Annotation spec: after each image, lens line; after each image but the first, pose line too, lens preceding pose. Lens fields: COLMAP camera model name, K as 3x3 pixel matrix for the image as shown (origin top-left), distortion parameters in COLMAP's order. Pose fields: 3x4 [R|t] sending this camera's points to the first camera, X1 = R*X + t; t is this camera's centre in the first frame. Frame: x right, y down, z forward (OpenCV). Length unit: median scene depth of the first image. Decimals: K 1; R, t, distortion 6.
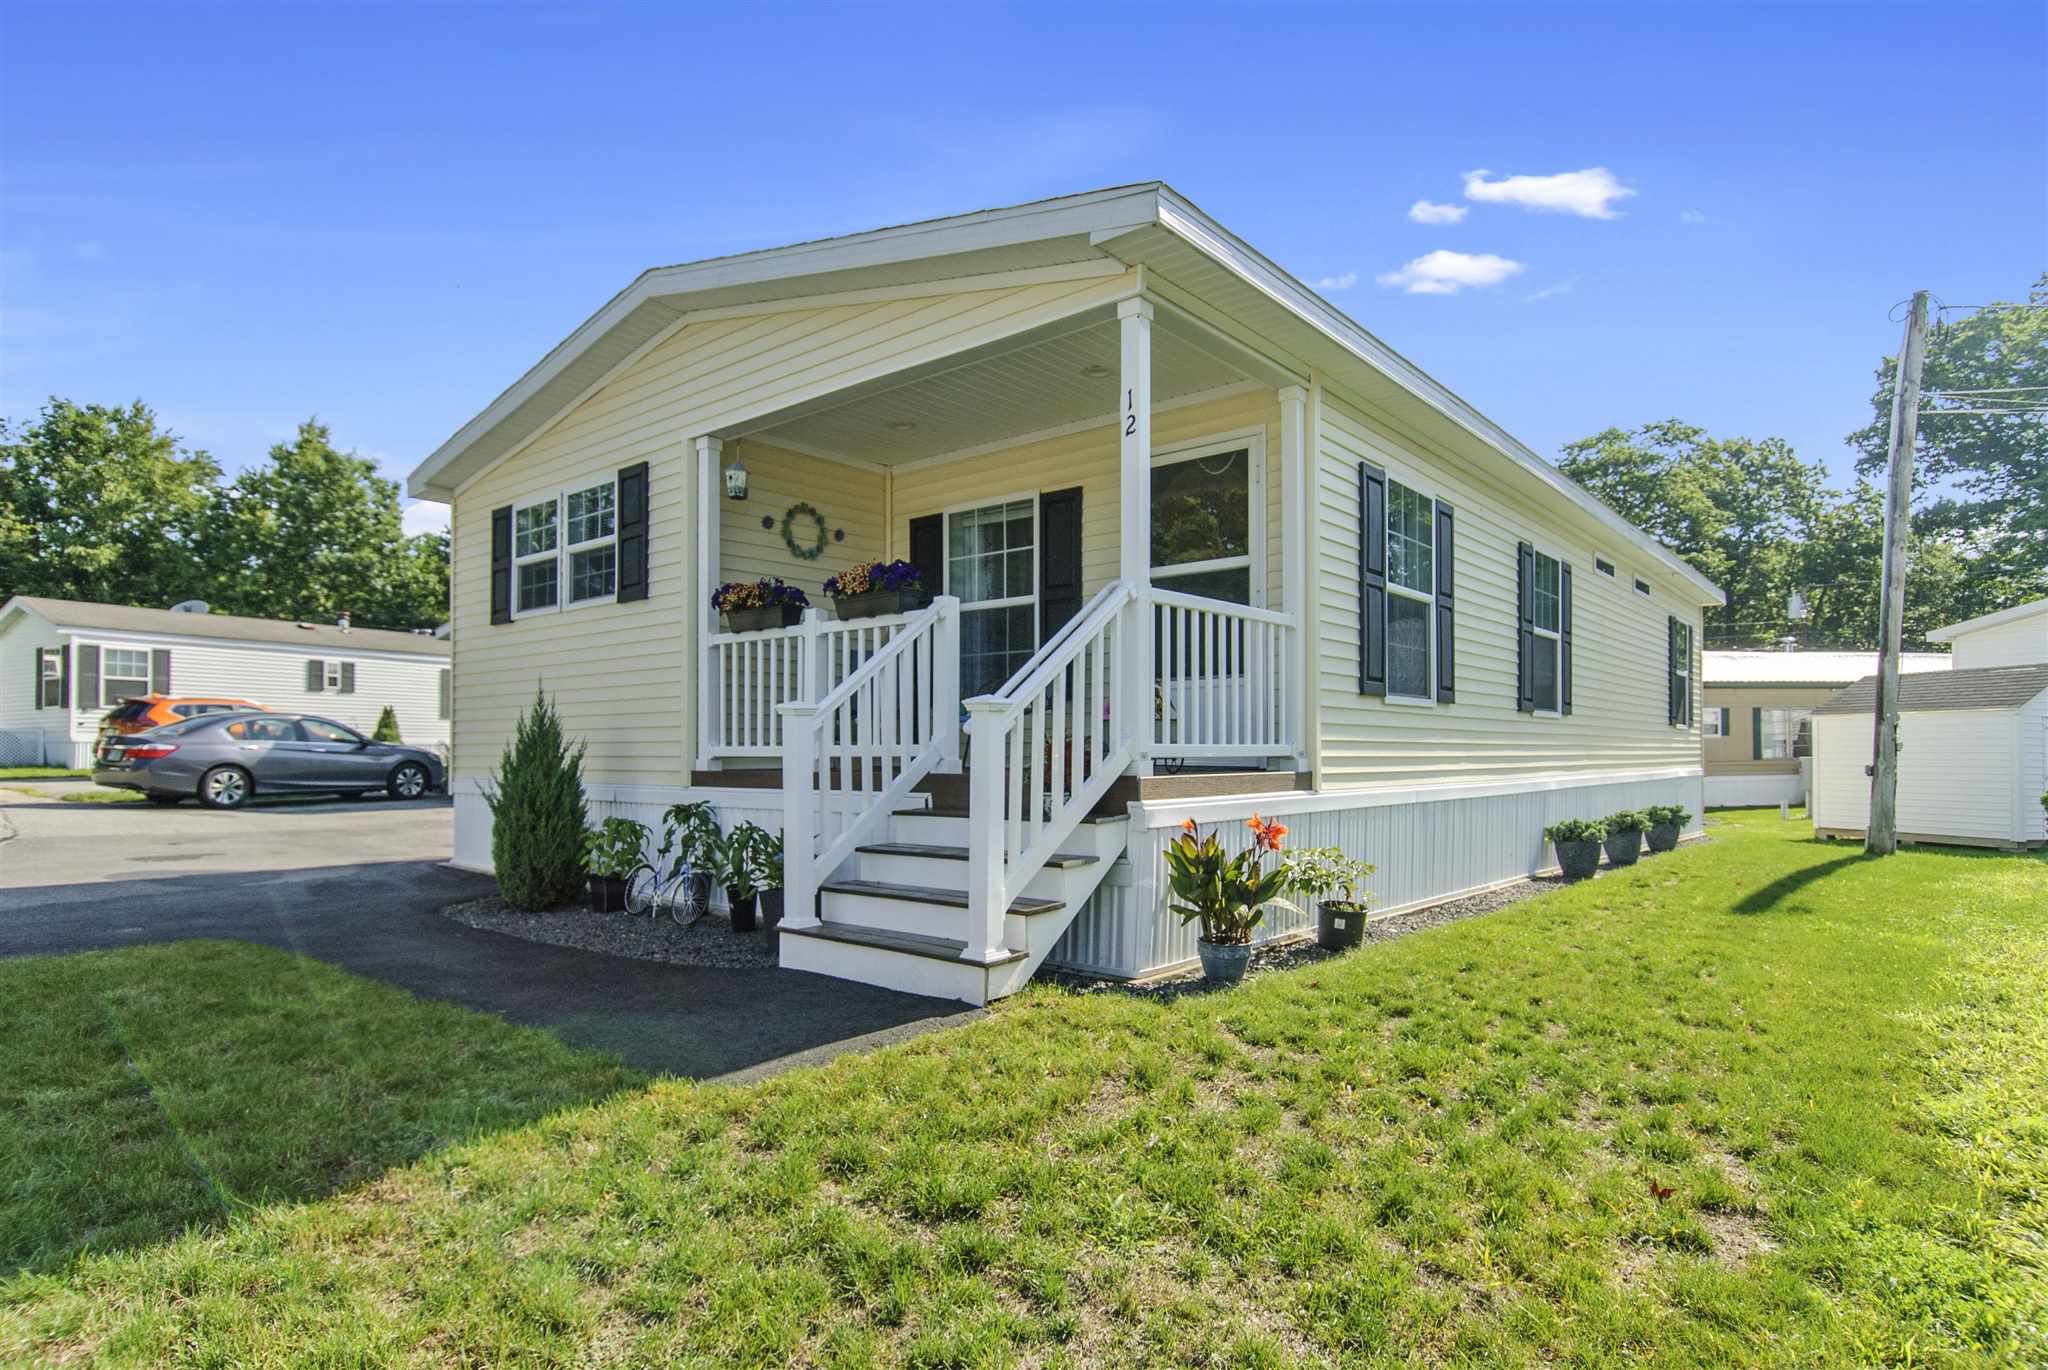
lens RADIAL K [[1106.8, 0, 1056.2], [0, 1106.8, 742.9], [0, 0, 1]] dist [-0.003057, -0.001690]
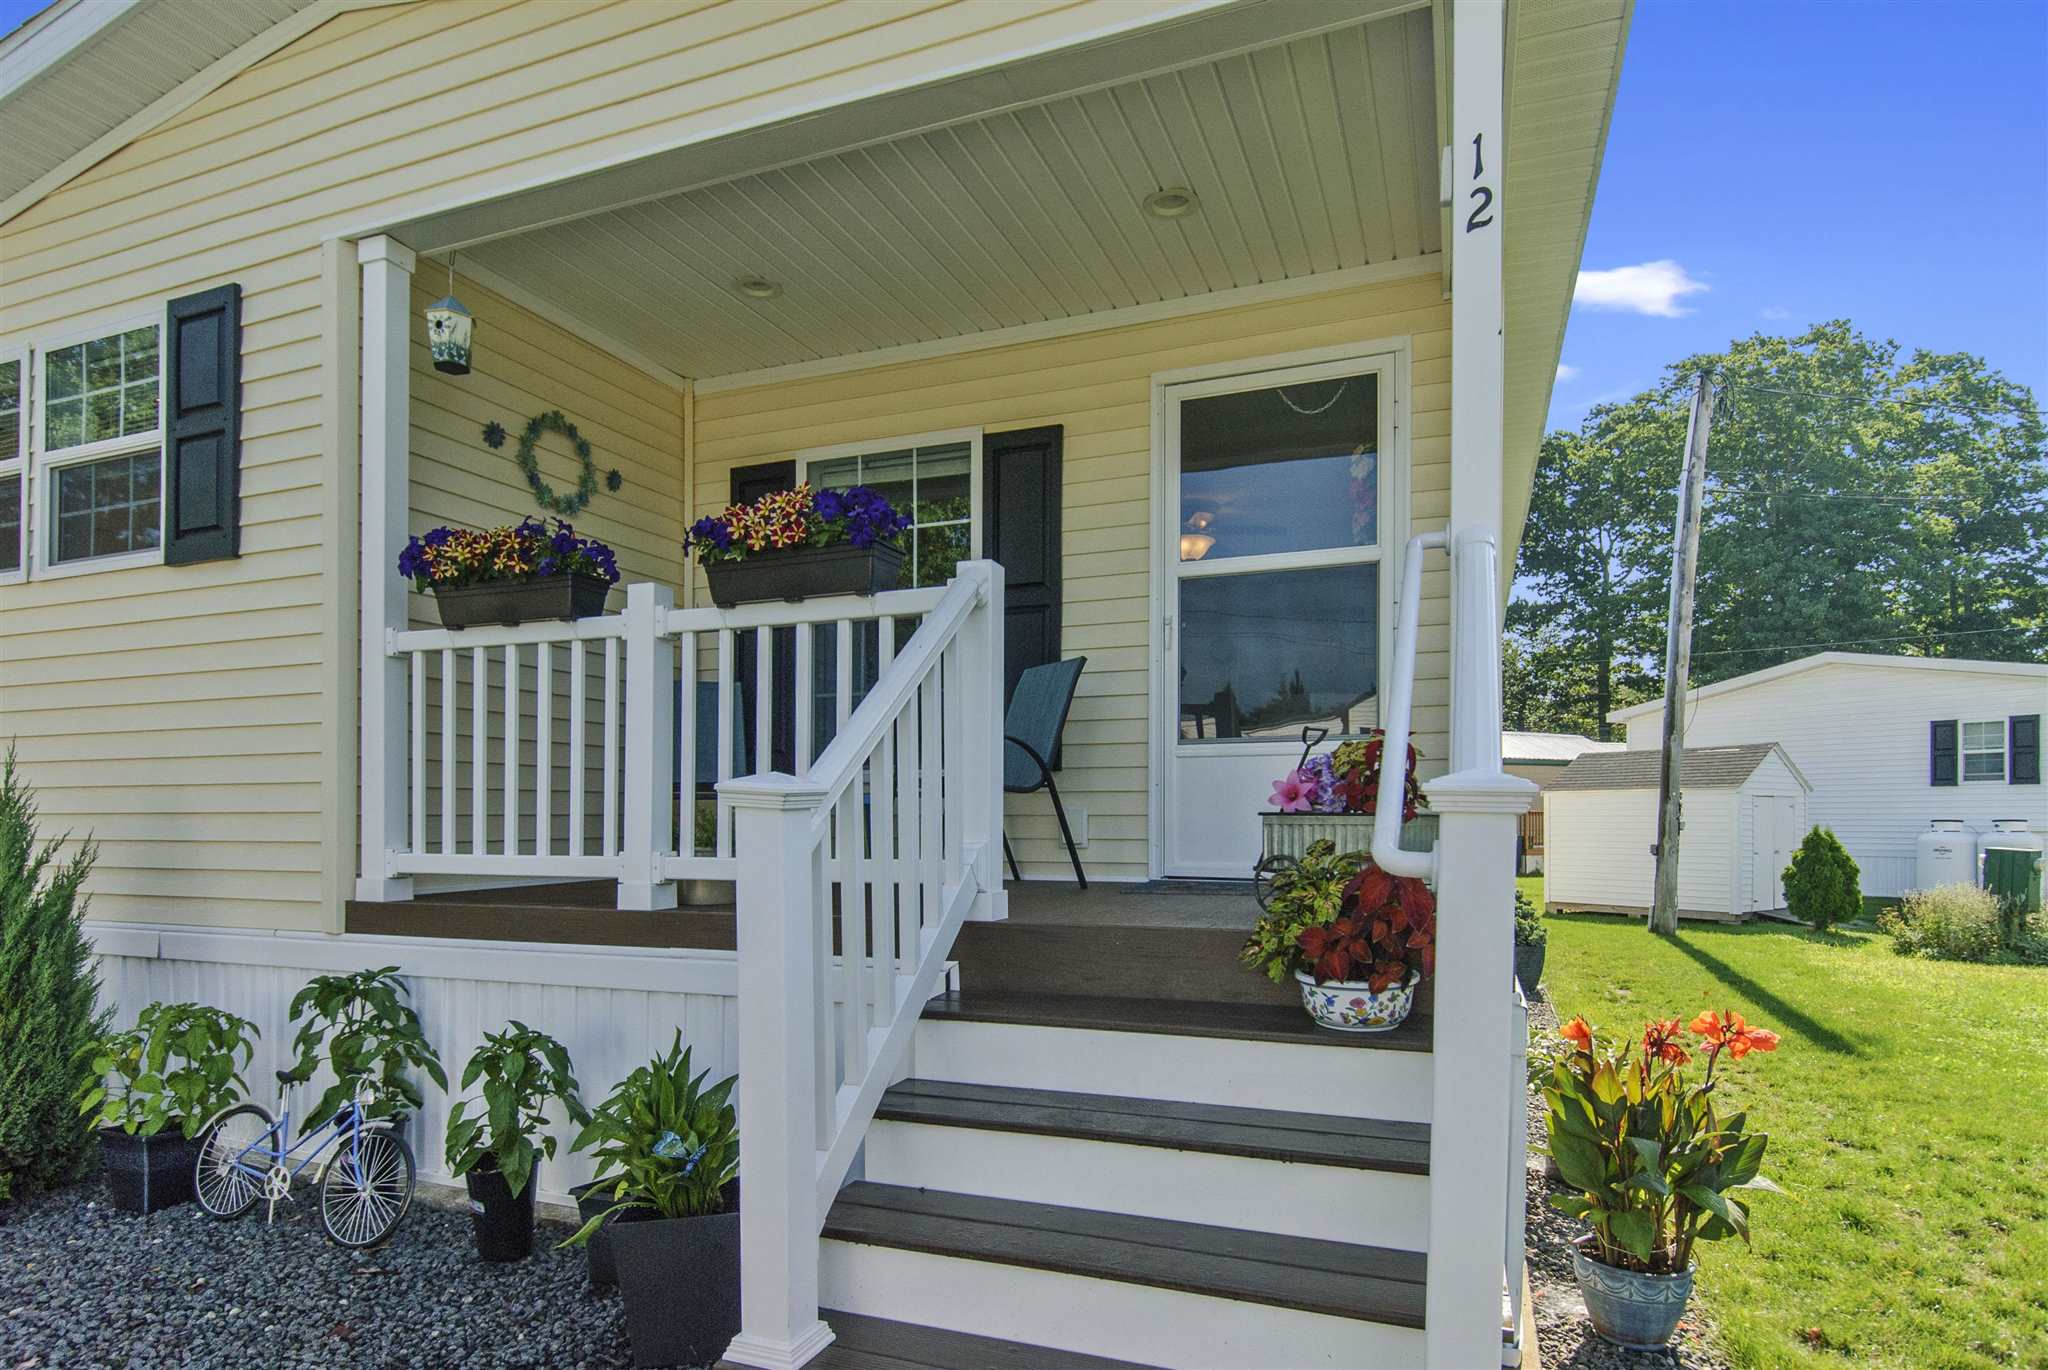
lens RADIAL K [[1106.8, 0, 1025.1], [0, 1106.8, 815.2], [0, 0, 1]] dist [-0.003057, -0.001690]
pose [[0.951204, 0.001200, 0.308561, -0.191699], [-0.003166, 0.999978, 0.005873, -0.018014], [-0.308547, -0.006563, 0.951186, 0.428308]]
